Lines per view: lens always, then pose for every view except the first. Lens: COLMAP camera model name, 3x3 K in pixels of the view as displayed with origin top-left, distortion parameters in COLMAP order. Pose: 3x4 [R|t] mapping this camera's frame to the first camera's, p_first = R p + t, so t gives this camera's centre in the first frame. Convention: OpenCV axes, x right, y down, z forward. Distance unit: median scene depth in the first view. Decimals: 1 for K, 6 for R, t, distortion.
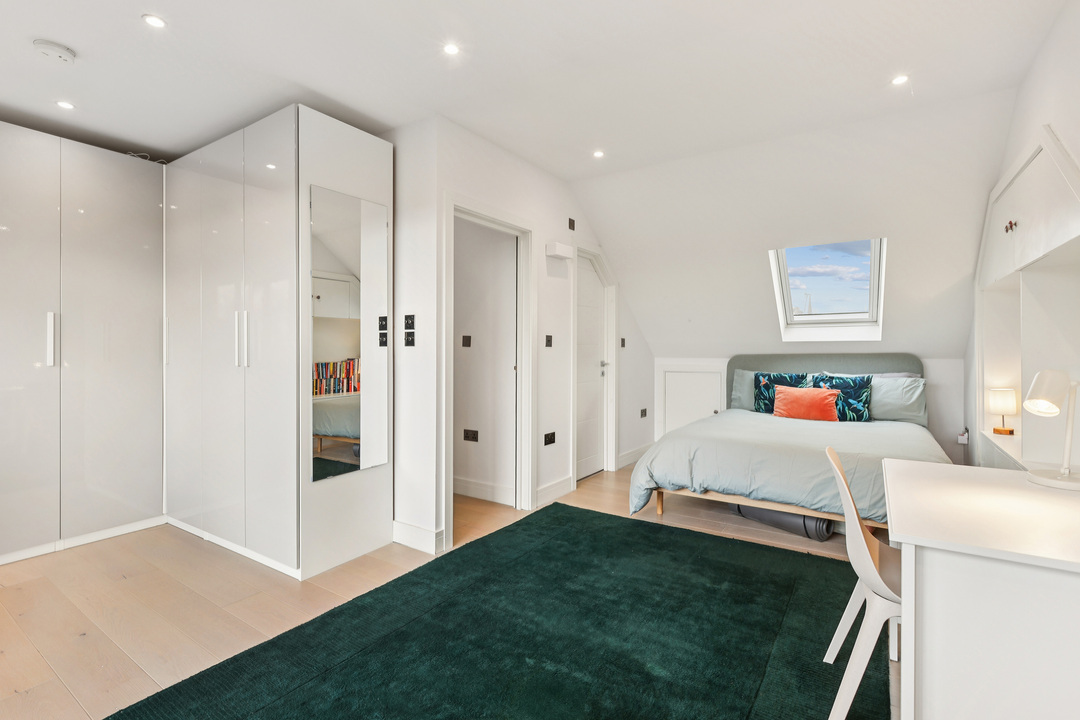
lens RADIAL K [[495.6, 0, 537.8], [0, 495.6, 346.6], [0, 0, 1]] dist [0.000127, 0.001045]
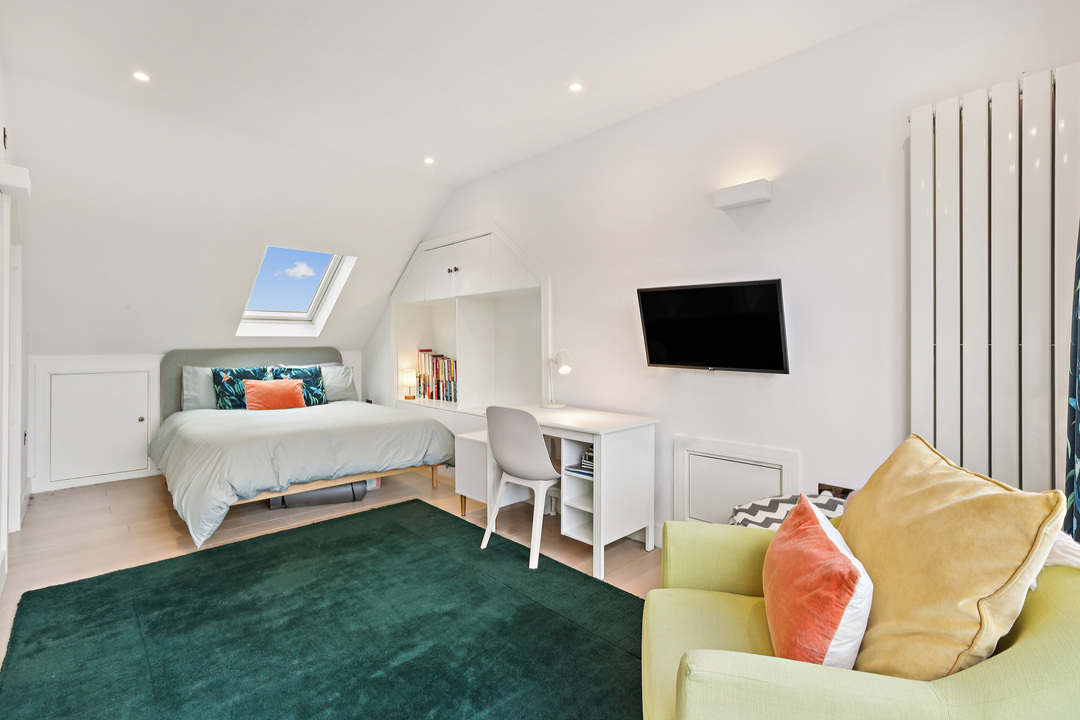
lens RADIAL K [[495.6, 0, 537.8], [0, 495.6, 346.6], [0, 0, 1]] dist [0.000127, 0.001045]
pose [[0.212897, -0.002504, 0.977071, -0.401262], [-0.006854, 0.999968, 0.004056, 0.003556], [-0.977051, -0.007560, 0.212873, 0.236406]]
